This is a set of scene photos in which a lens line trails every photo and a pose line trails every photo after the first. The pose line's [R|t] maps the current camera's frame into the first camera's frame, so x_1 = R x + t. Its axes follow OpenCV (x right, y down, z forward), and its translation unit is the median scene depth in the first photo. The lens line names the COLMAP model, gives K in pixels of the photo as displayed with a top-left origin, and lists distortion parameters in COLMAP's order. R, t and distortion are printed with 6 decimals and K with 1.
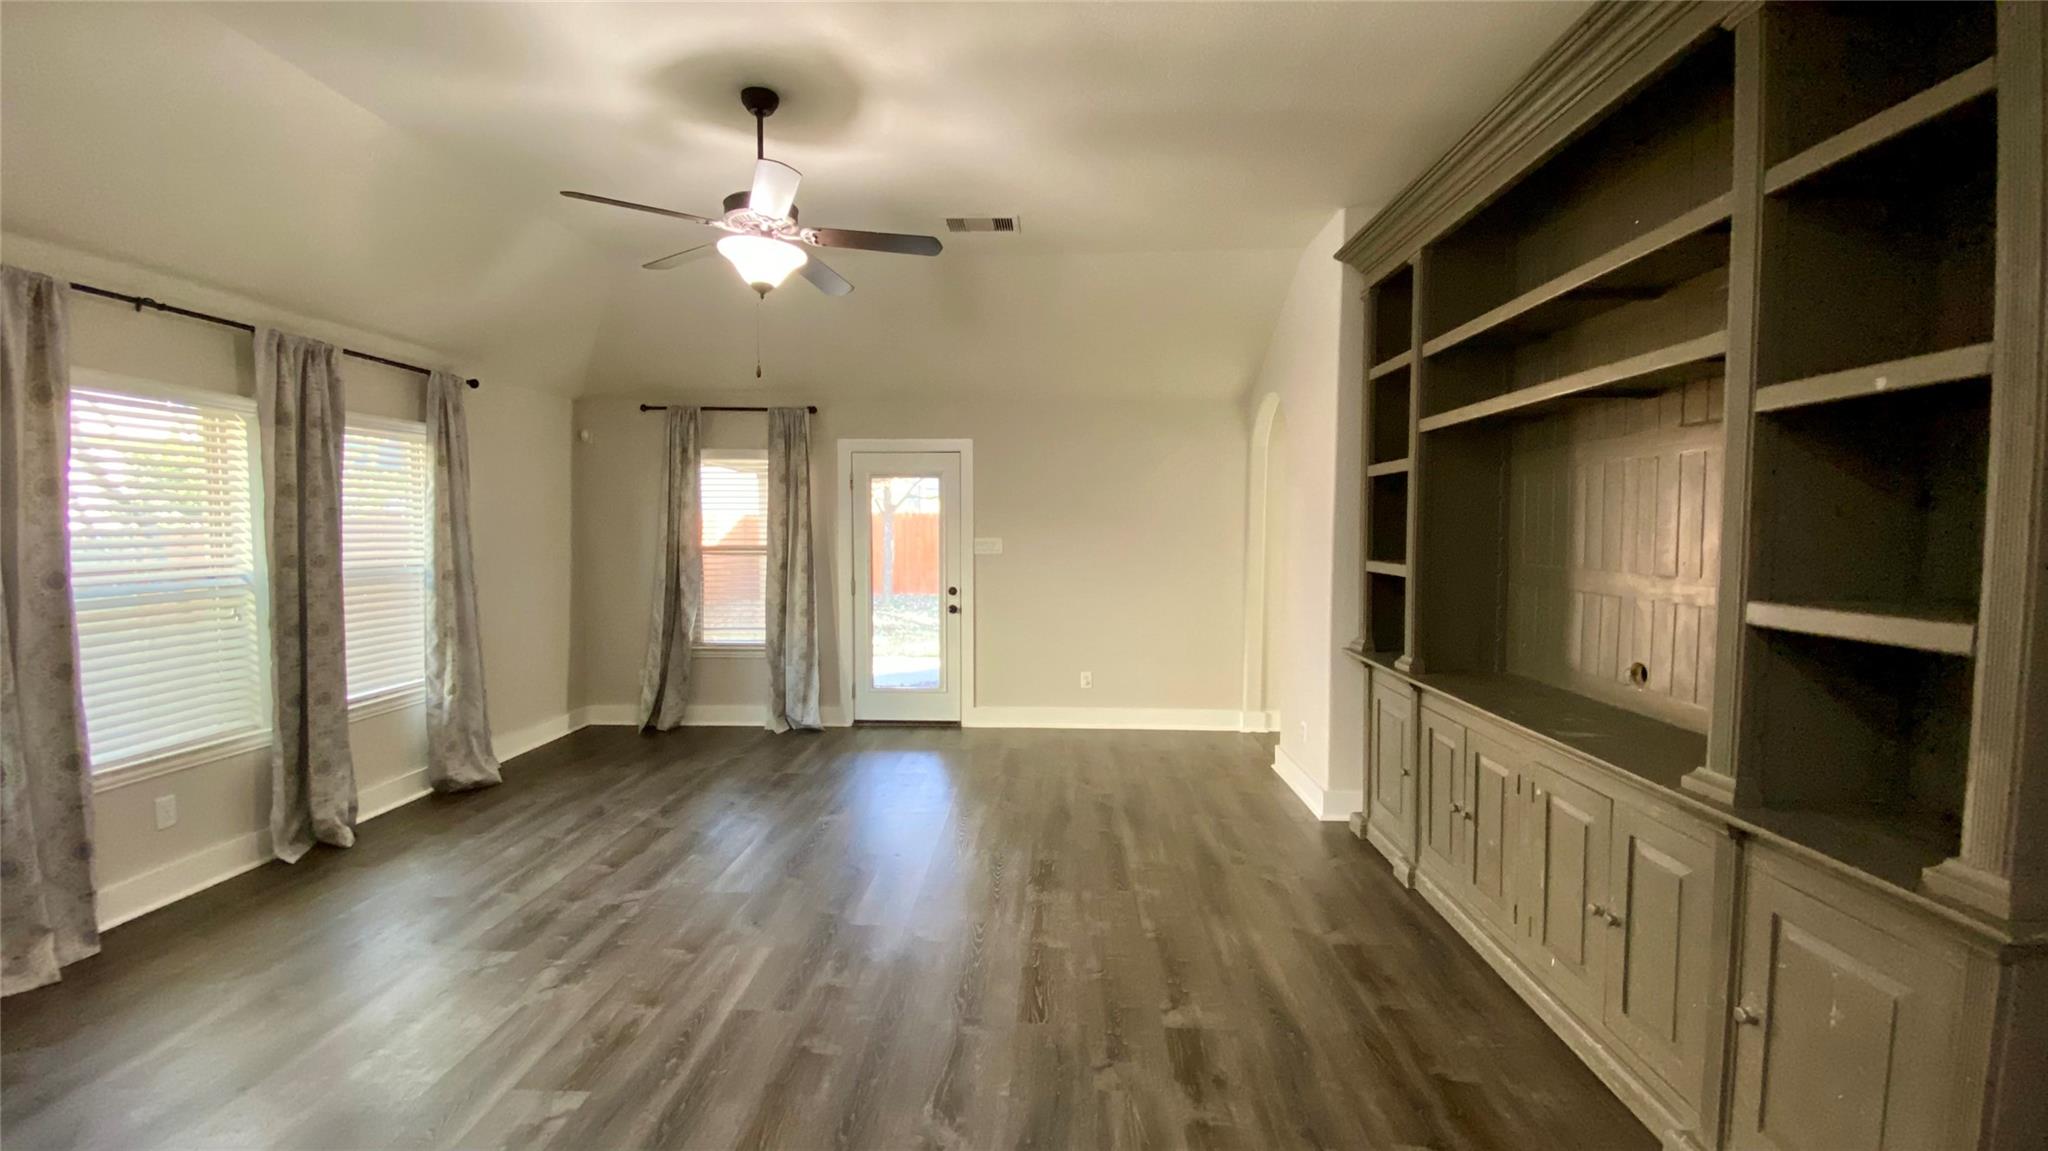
lens RADIAL K [[829.7, 0, 1024.0], [0, 829.7, 575.5], [0, 0, 1]] dist [-0.000009, -0.000067]
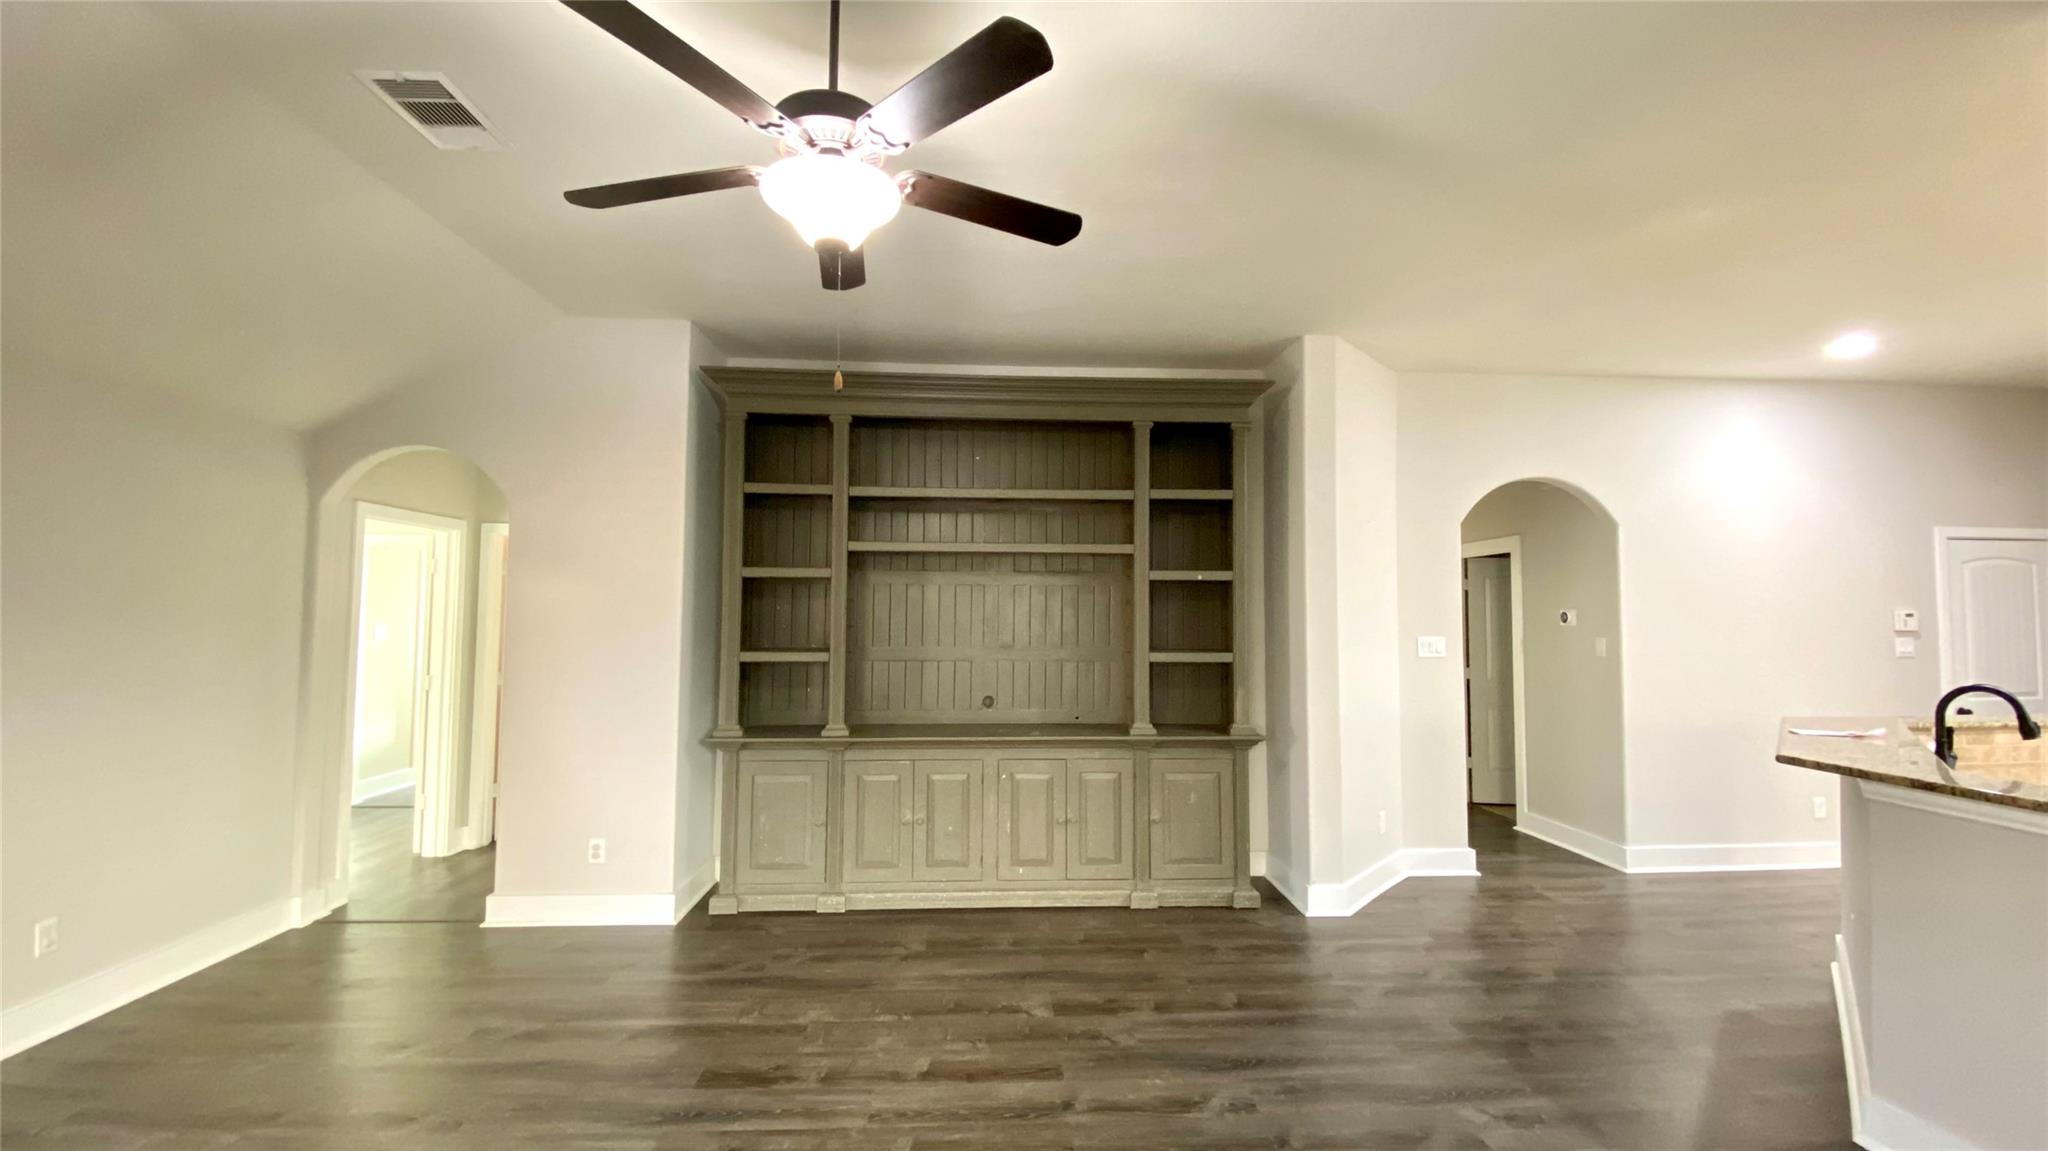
lens RADIAL K [[842.8, 0, 1023.7], [0, 842.8, 543.0], [0, 0, 1]] dist [0.001426, 0.000050]
pose [[-0.098358, 0.069539, 0.992719, -1.167495], [0.050890, 0.996602, -0.064768, -0.108930], [-0.993849, 0.044149, -0.101563, 1.128433]]
